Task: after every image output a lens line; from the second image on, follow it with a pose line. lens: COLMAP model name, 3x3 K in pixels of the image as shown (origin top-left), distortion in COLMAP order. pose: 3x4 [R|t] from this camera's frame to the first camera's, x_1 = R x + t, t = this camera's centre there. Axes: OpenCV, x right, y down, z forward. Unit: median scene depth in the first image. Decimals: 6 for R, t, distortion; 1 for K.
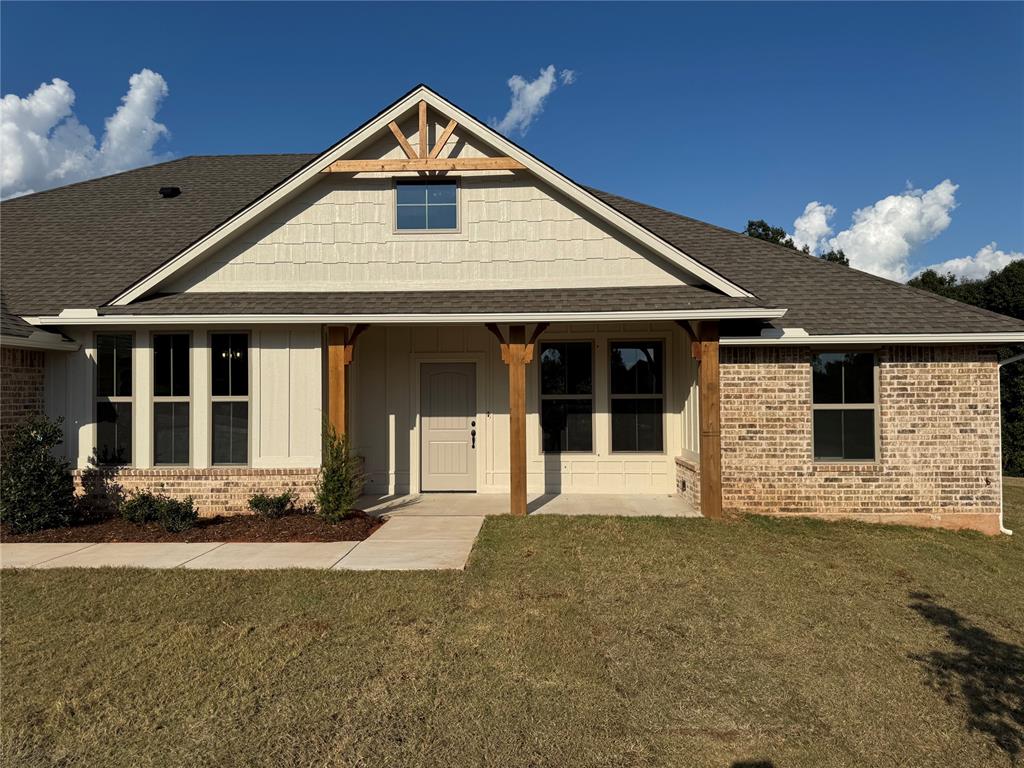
lens RADIAL K [[710.1, 0, 508.3], [0, 710.1, 386.3], [0, 0, 1]] dist [0.133557, -0.187186]
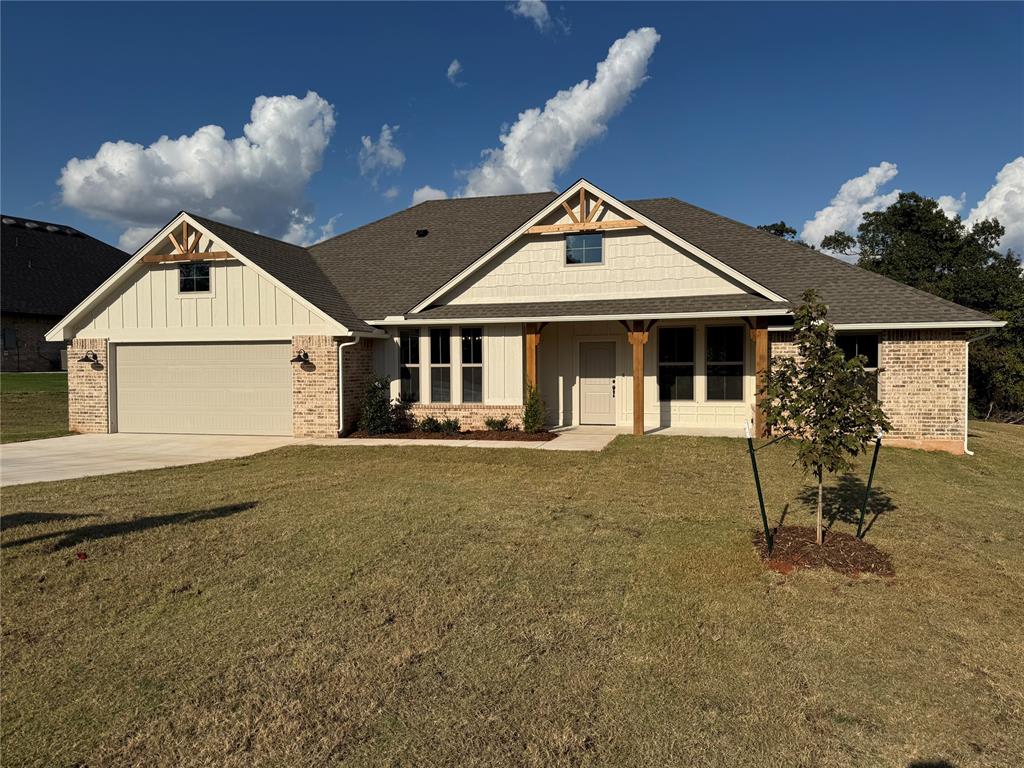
lens RADIAL K [[710.1, 0, 508.3], [0, 710.1, 386.3], [0, 0, 1]] dist [0.133557, -0.187186]
pose [[0.975252, 0.006360, -0.221004, 0.083914], [0.003929, 0.998930, 0.046086, -0.011150], [0.221061, -0.045814, 0.974183, -0.672299]]
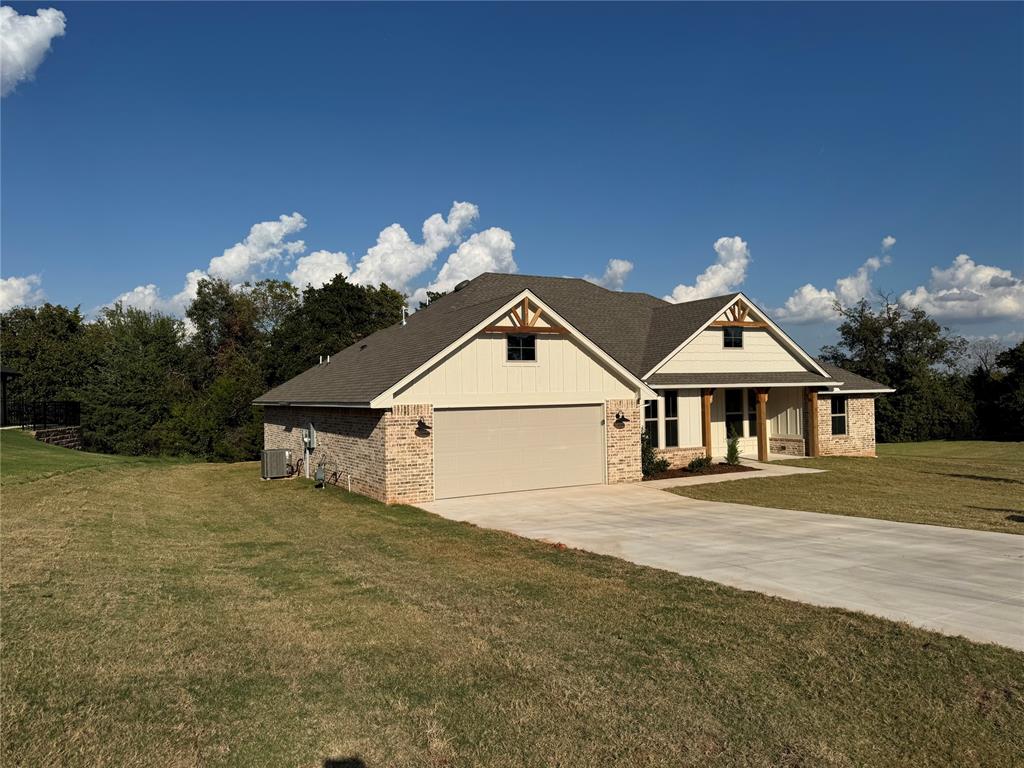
lens RADIAL K [[710.1, 0, 508.3], [0, 710.1, 386.3], [0, 0, 1]] dist [0.133557, -0.187186]
pose [[0.858643, -0.007256, 0.512522, -2.038507], [0.005909, 0.999973, 0.004256, -0.101499], [-0.512539, -0.000626, 0.858664, -0.724958]]
